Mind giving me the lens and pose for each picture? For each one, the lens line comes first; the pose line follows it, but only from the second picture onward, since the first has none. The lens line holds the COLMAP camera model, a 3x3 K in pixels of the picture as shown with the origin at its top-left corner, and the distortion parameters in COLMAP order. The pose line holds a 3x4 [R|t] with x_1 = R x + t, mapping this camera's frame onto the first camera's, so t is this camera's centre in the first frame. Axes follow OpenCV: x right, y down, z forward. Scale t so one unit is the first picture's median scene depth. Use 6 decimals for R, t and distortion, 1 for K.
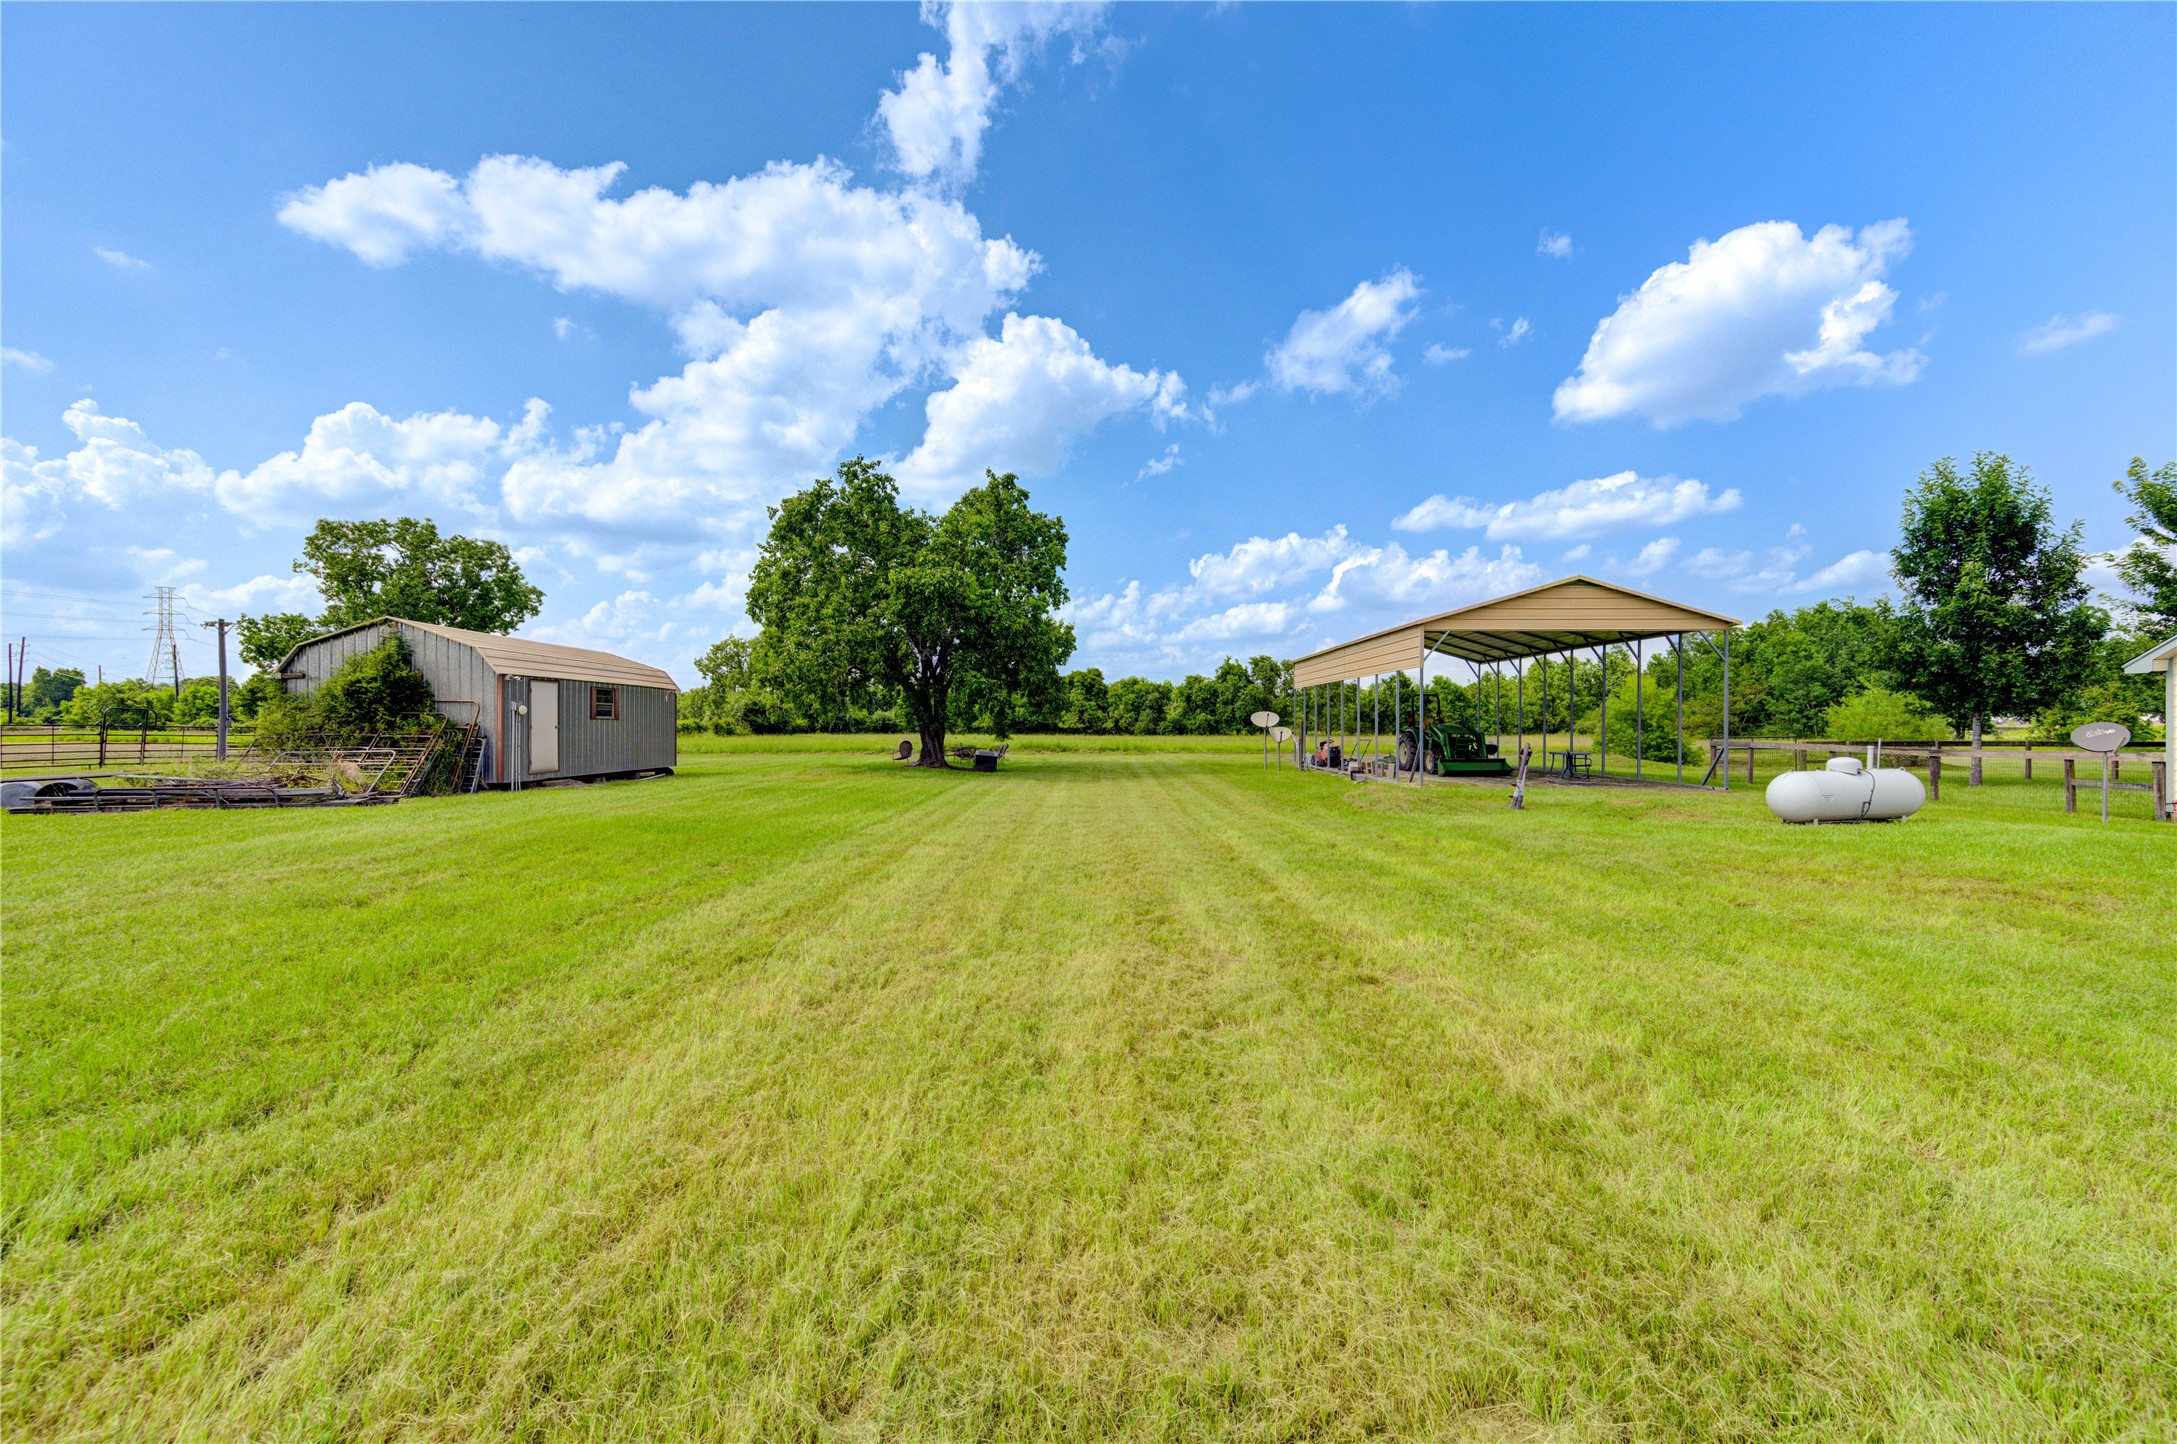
lens RADIAL K [[852.2, 0, 1088.3], [0, 852.2, 750.4], [0, 0, 1]] dist [-0.010722, 0.000431]
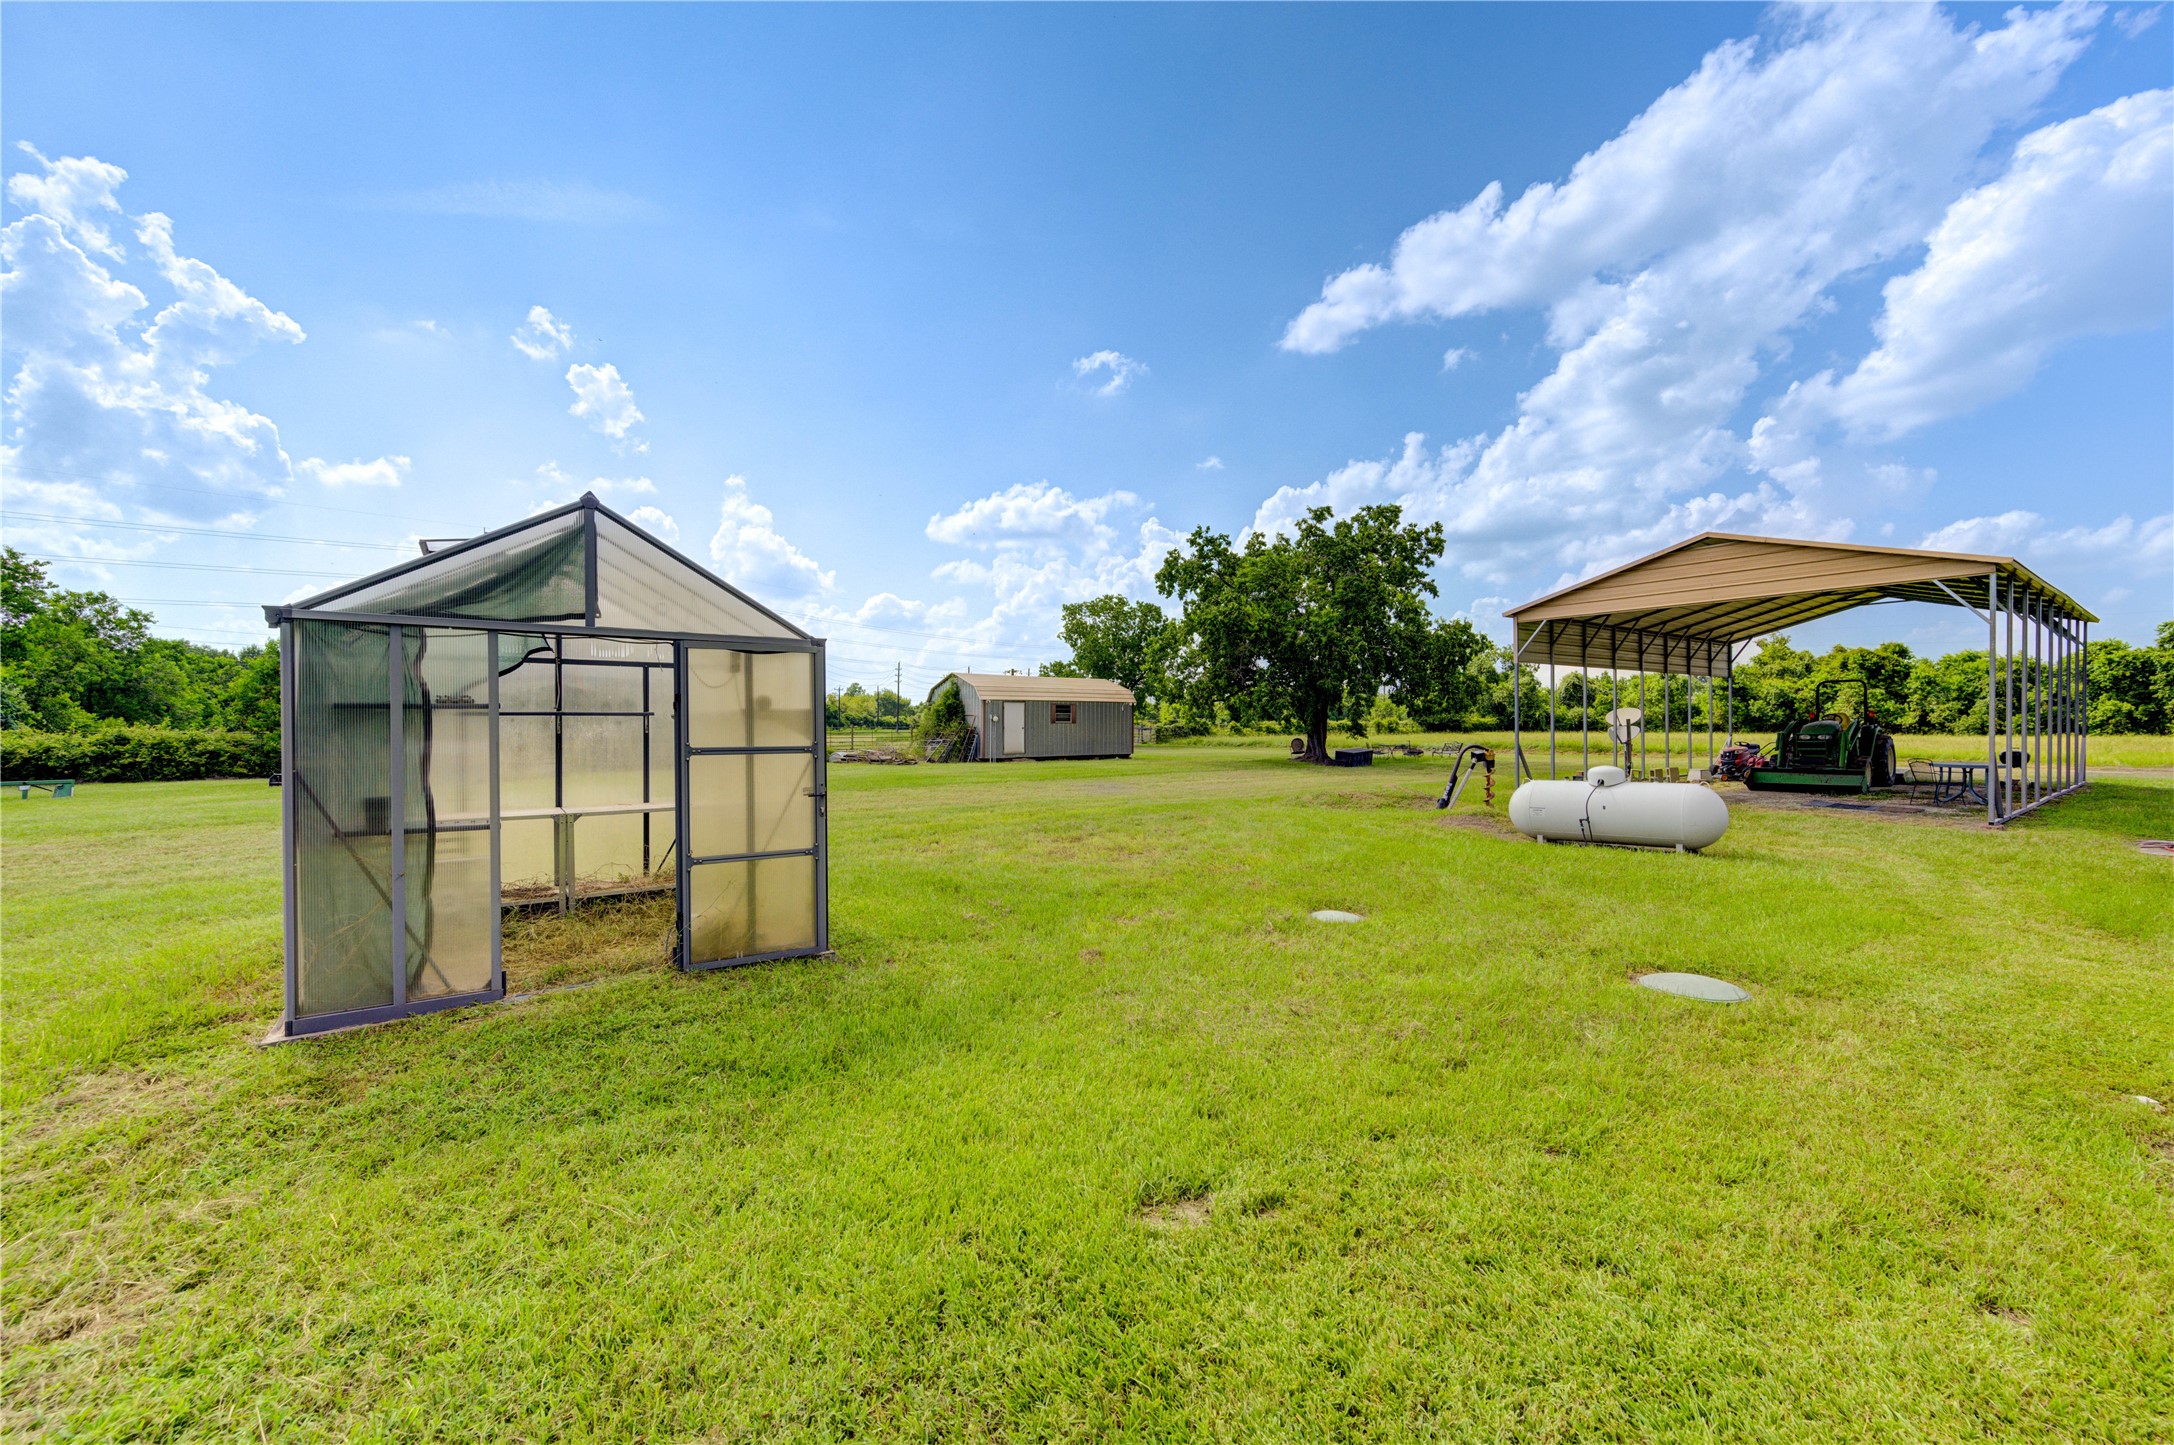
lens RADIAL K [[851.0, 0, 1086.5], [0, 851.0, 715.4], [0, 0, 1]] dist [-0.010722, 0.000431]
pose [[0.585073, -0.013211, -0.810873, 0.639259], [-0.017605, 0.999425, -0.028986, -0.003644], [0.810789, 0.031234, 0.584504, 0.060711]]
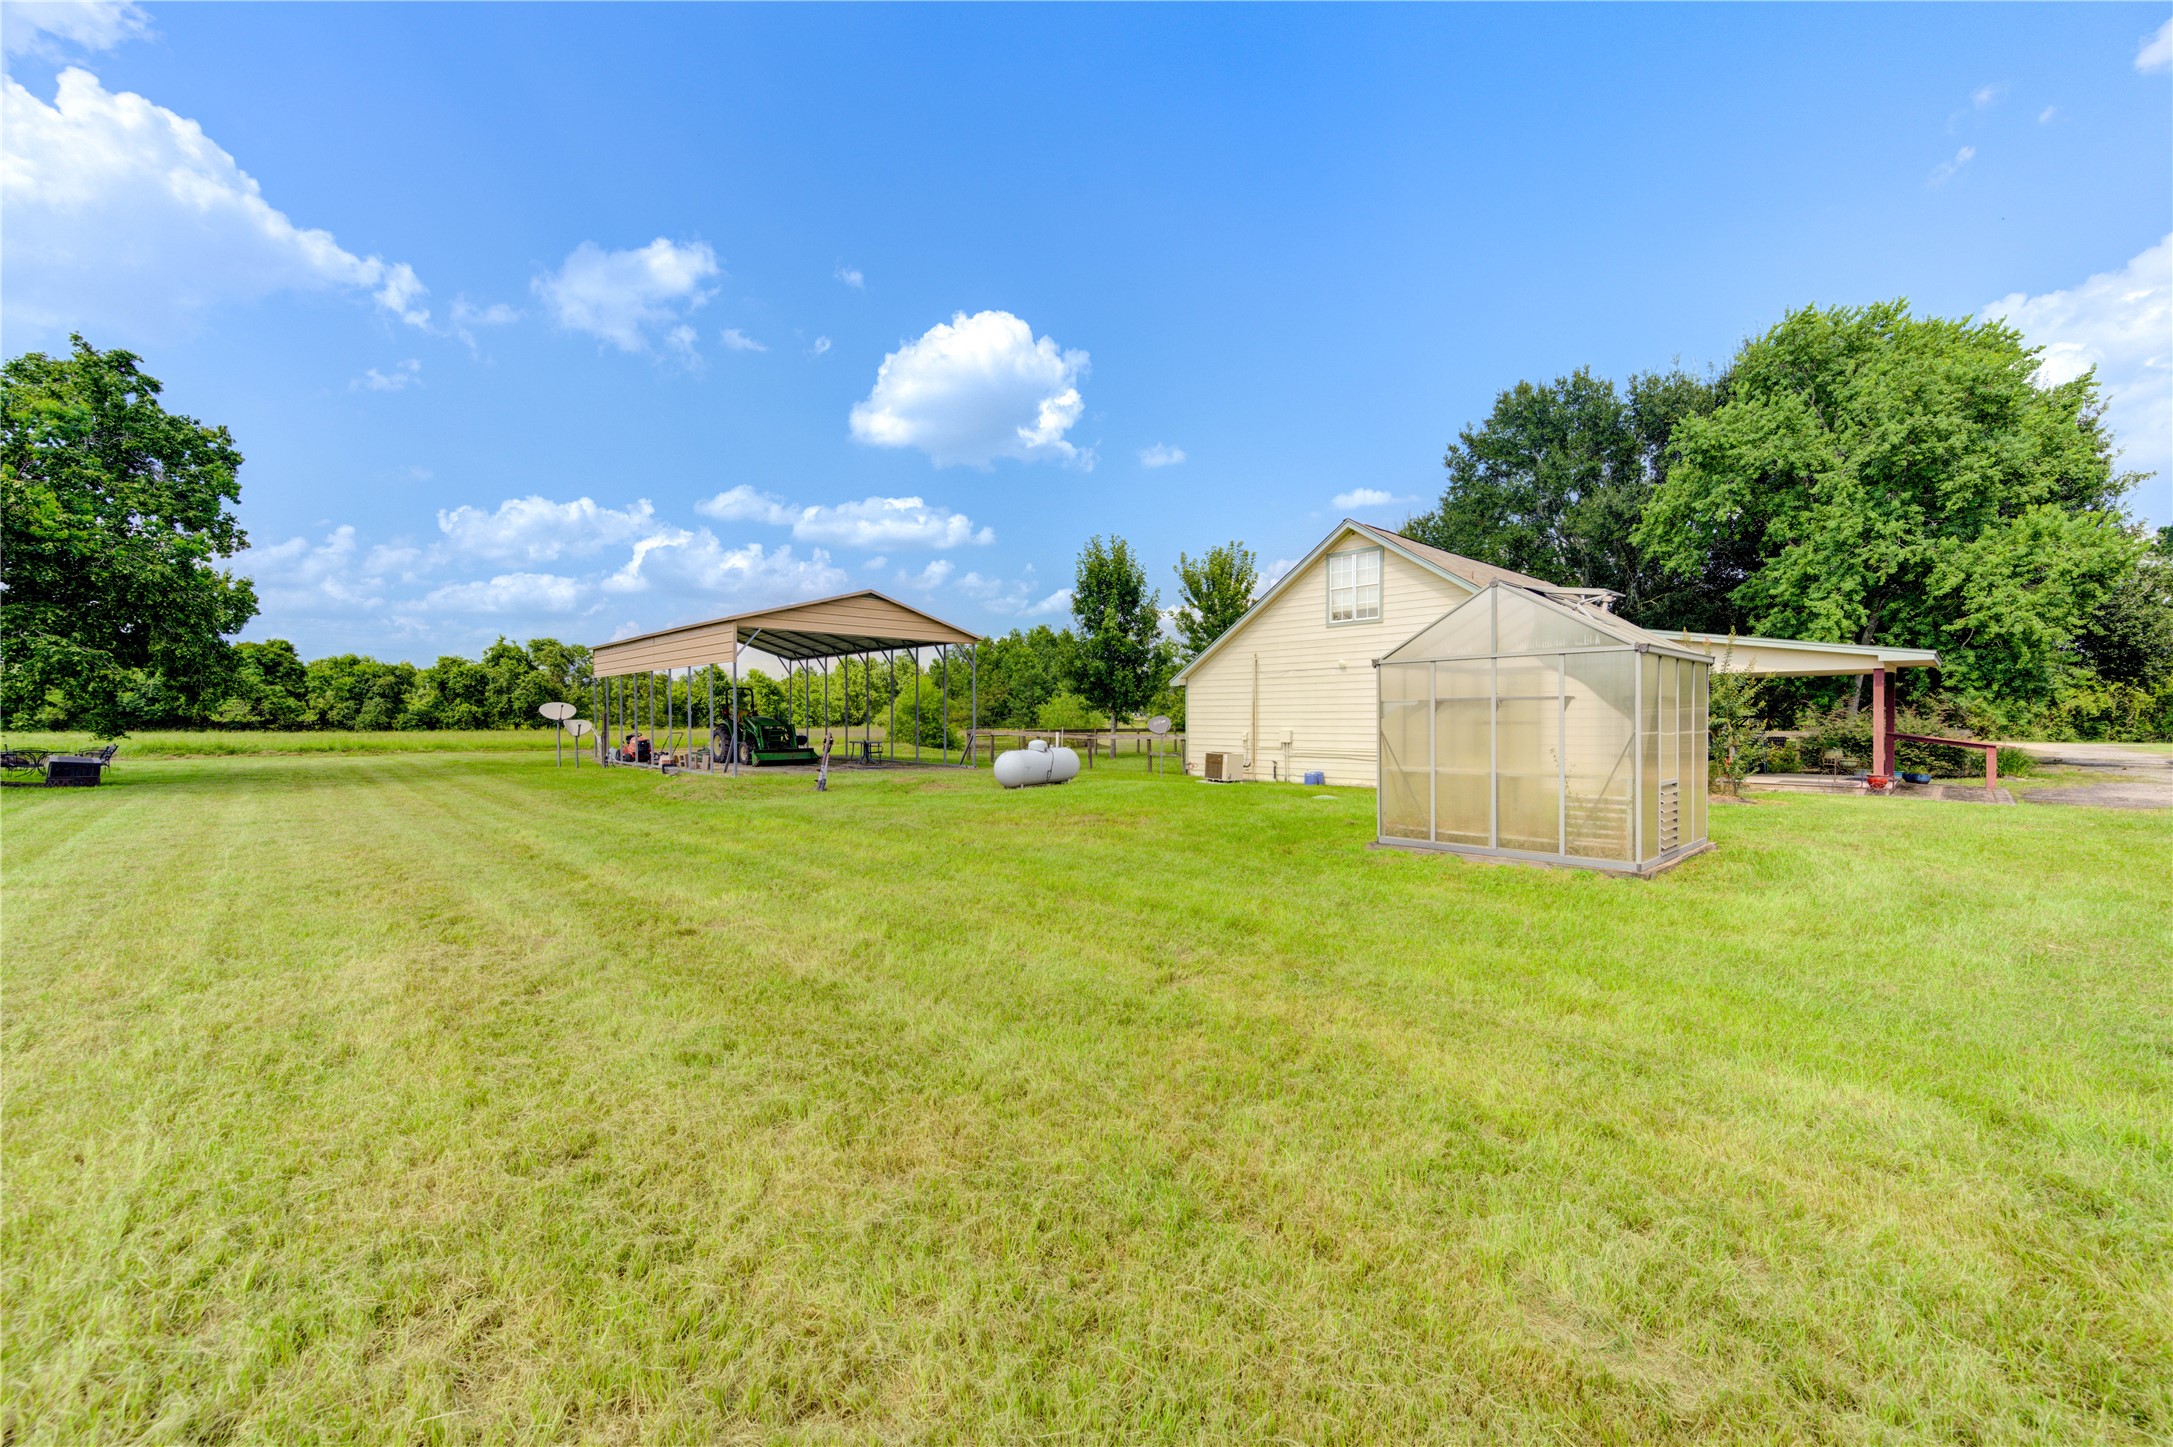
lens RADIAL K [[876.6, 0, 1096.7], [0, 876.6, 744.8], [0, 0, 1]] dist [0.004125, -0.001939]
pose [[0.724230, -0.018222, 0.689317, -0.021757], [0.018956, 0.999799, 0.006514, 0.004262], [-0.689298, 0.008349, 0.724430, -0.064533]]
